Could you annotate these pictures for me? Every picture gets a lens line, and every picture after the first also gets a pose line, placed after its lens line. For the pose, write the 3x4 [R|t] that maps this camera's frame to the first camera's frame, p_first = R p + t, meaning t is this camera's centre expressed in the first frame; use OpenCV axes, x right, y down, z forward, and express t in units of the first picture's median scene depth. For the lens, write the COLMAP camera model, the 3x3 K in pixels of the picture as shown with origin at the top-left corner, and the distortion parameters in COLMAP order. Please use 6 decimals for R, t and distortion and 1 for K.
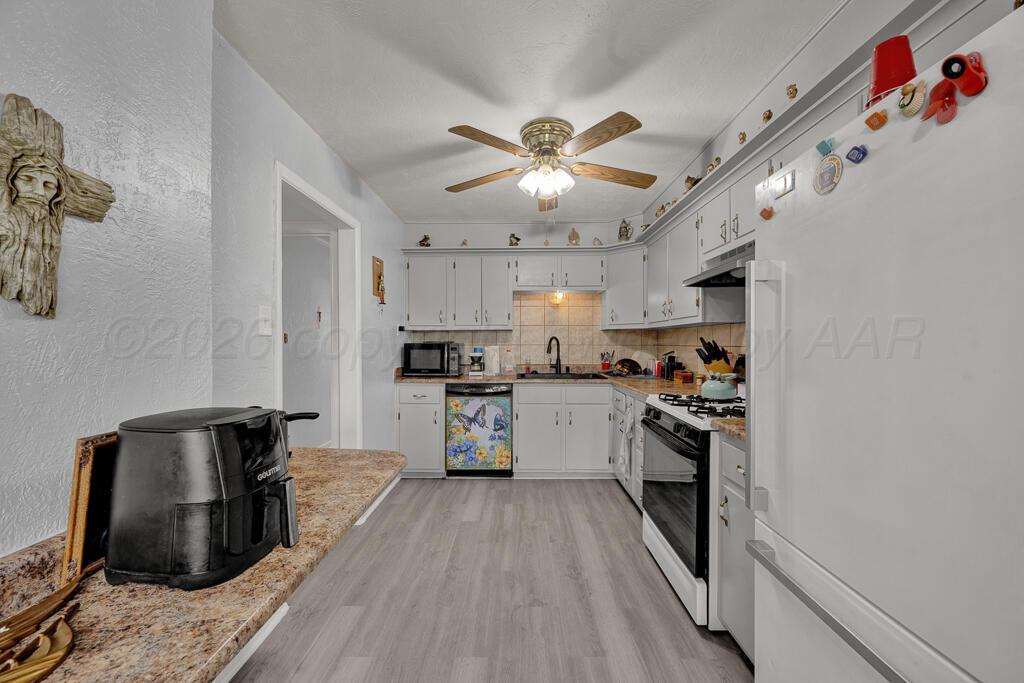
lens RADIAL K [[397.6, 0, 516.1], [0, 397.6, 343.2], [0, 0, 1]] dist [-0.001212, 0.000570]
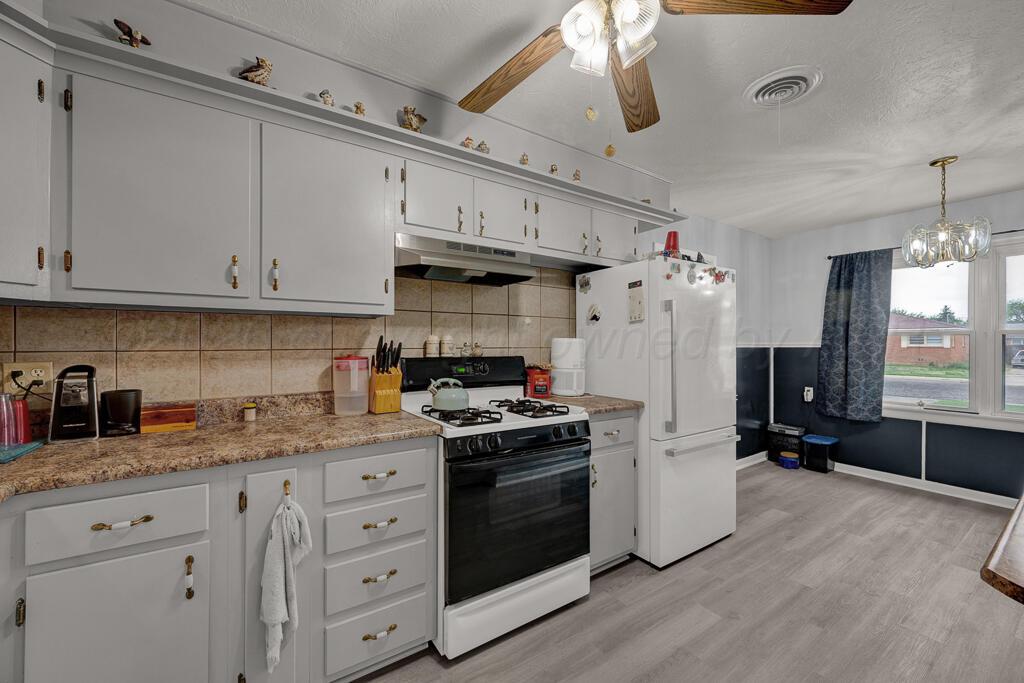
lens RADIAL K [[397.6, 0, 511.8], [0, 397.6, 346.1], [0, 0, 1]] dist [-0.001212, 0.000570]
pose [[-0.562839, -0.005030, 0.826552, -0.172507], [0.000766, 0.999978, 0.006607, -0.001132], [-0.826567, 0.004352, -0.562822, 0.879154]]
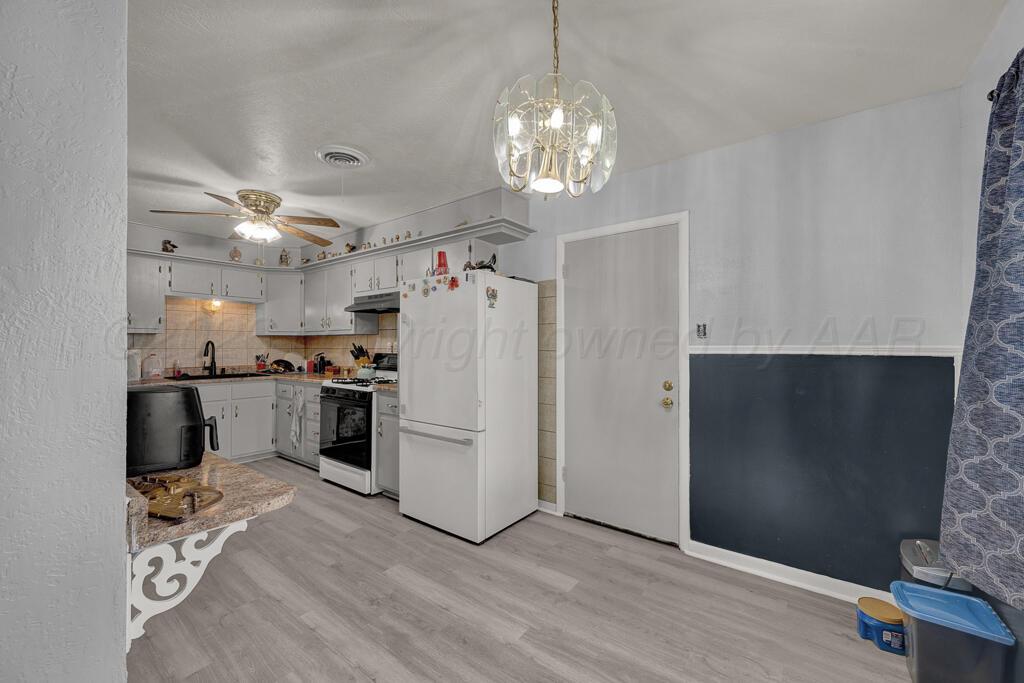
lens RADIAL K [[397.6, 0, 512.5], [0, 397.6, 342.3], [0, 0, 1]] dist [-0.001212, 0.000570]
pose [[0.589356, 0.008387, 0.807830, -0.330744], [0.001593, 0.999932, -0.011543, 0.001391], [-0.807872, 0.008090, 0.589303, -0.341474]]
